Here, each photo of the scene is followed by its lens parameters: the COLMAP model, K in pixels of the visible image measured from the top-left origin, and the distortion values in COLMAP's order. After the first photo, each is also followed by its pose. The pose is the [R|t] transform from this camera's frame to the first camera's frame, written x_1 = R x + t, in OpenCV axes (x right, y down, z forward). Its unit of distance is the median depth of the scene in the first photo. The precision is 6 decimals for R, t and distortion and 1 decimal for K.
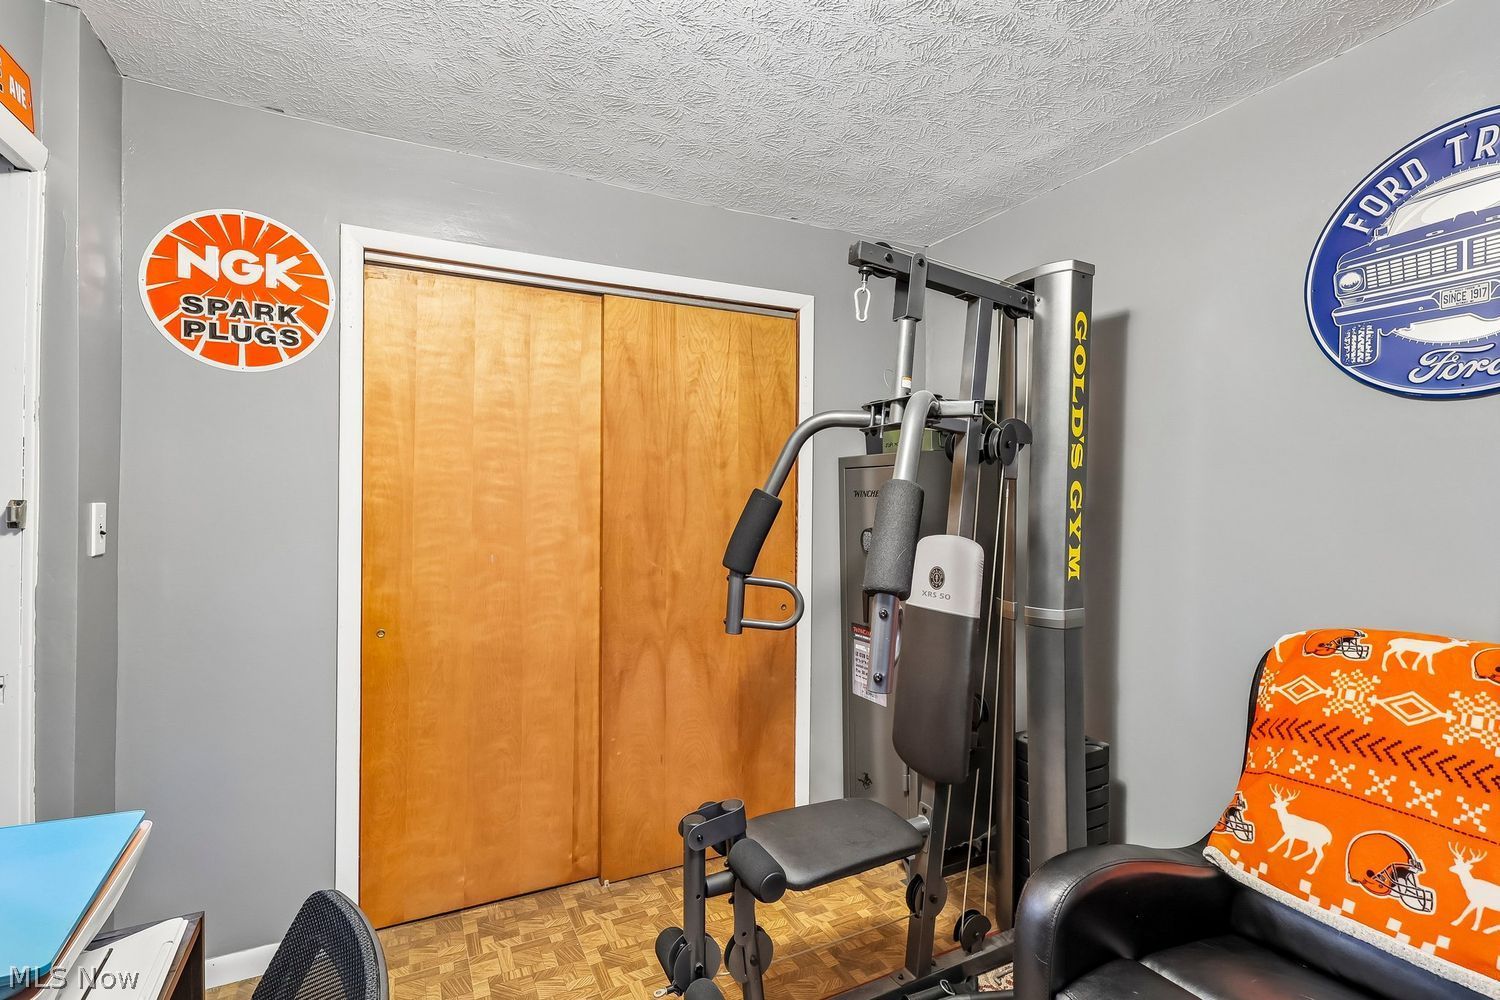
lens RADIAL K [[700.2, 0, 743.8], [0, 700.2, 499.2], [0, 0, 1]] dist [-0.006755, 0.001034]
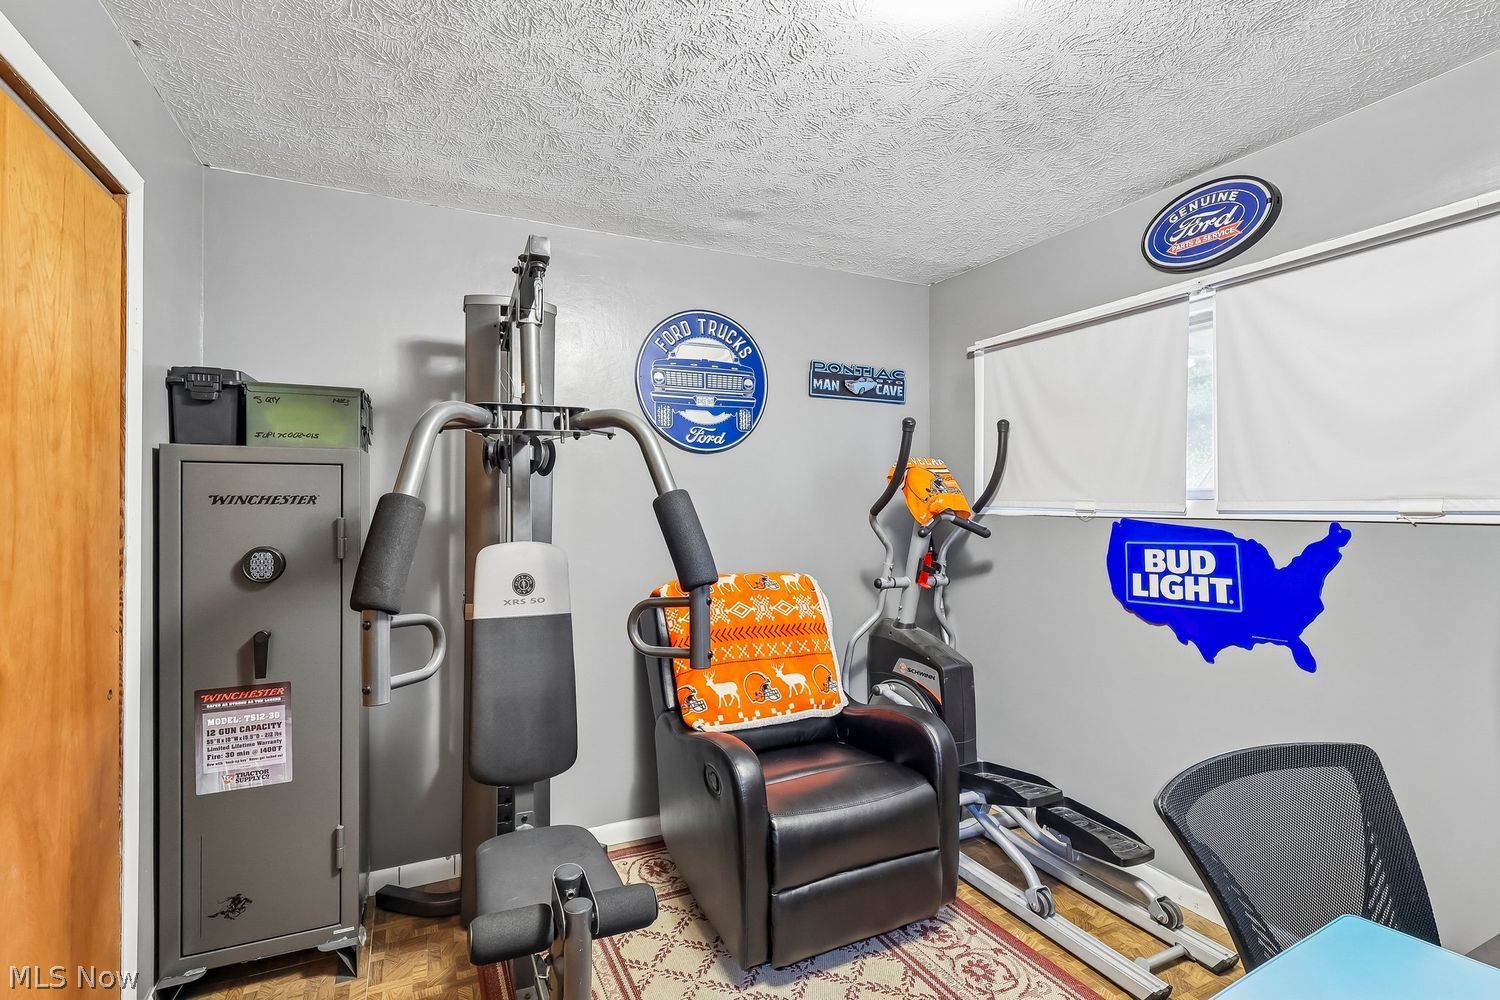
lens RADIAL K [[700.2, 0, 743.8], [0, 700.2, 499.2], [0, 0, 1]] dist [-0.006755, 0.001034]
pose [[0.021460, 0.004648, 0.999759, -0.849876], [0.002624, 0.999985, -0.004705, -0.005953], [-0.999766, 0.002724, 0.021448, 0.769396]]
